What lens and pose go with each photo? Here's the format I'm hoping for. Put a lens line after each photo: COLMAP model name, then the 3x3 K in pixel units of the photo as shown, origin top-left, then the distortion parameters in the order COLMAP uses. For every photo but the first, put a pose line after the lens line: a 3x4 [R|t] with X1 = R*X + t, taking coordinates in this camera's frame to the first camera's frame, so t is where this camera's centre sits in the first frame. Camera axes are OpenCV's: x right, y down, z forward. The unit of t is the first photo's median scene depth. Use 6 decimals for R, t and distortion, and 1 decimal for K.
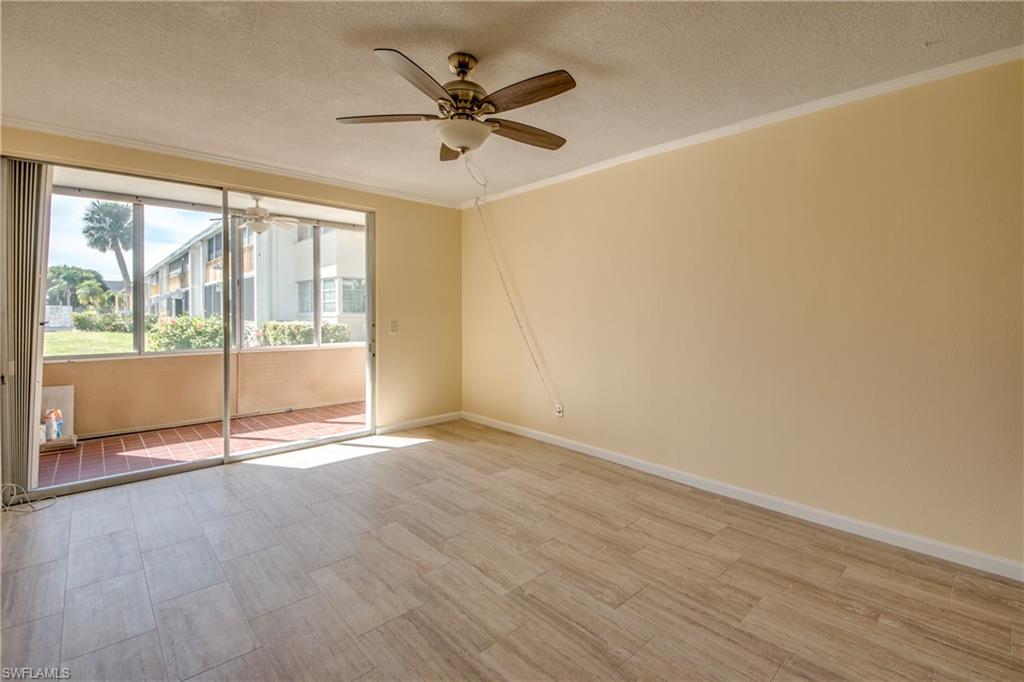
lens RADIAL K [[458.4, 0, 514.2], [0, 458.4, 319.5], [0, 0, 1]] dist [0.018810, -0.012196]
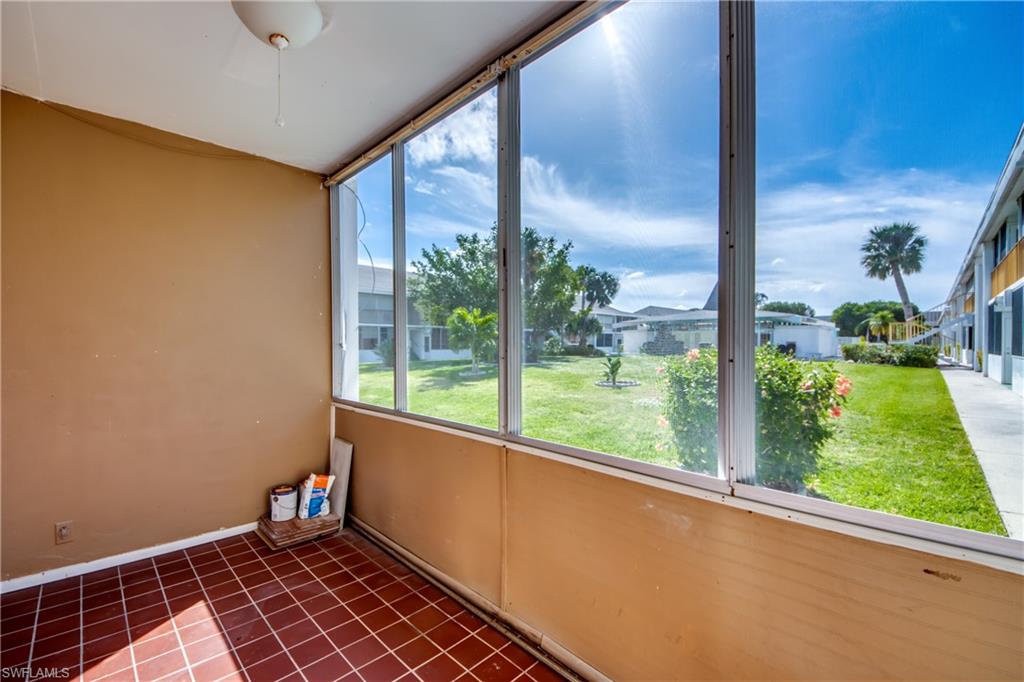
lens RADIAL K [[439.3, 0, 496.8], [0, 439.3, 346.8], [0, 0, 1]] dist [-0.020438, -0.002904]
pose [[0.042165, -0.001035, -0.999110, -0.341573], [-0.010065, 0.999948, -0.001460, -0.006449], [0.999060, 0.010118, 0.042152, 1.365815]]
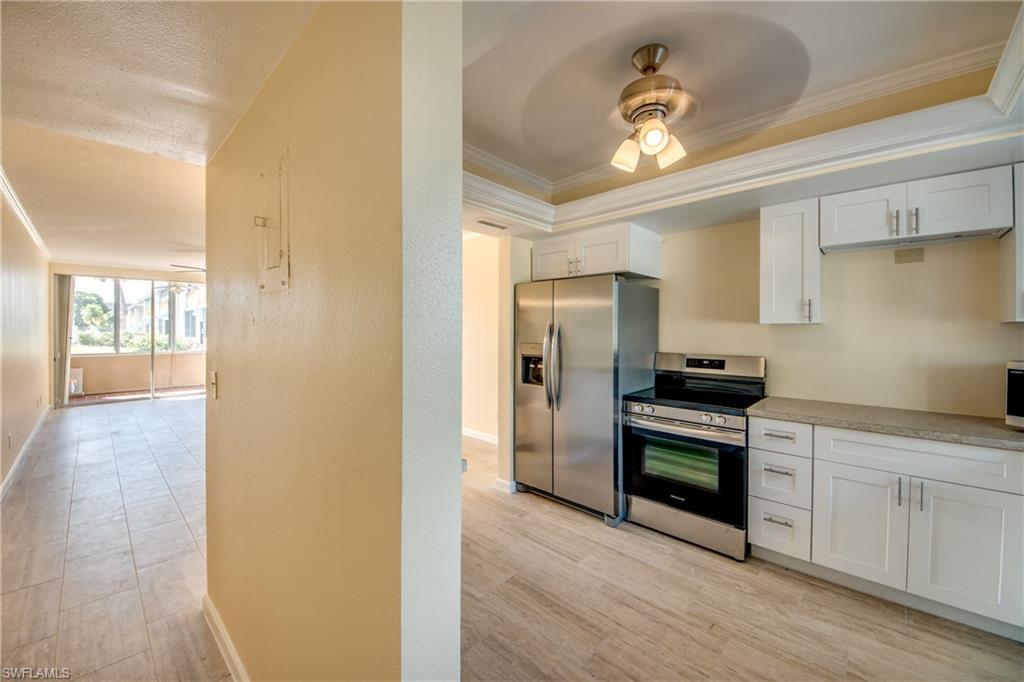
lens RADIAL K [[391.9, 0, 505.7], [0, 391.9, 334.3], [0, 0, 1]] dist [0.011504, -0.008257]
pose [[0.997736, -0.001054, 0.067239, 0.938433], [0.001376, 0.999988, -0.004755, 0.001569], [-0.067233, 0.004836, 0.997726, -1.012445]]
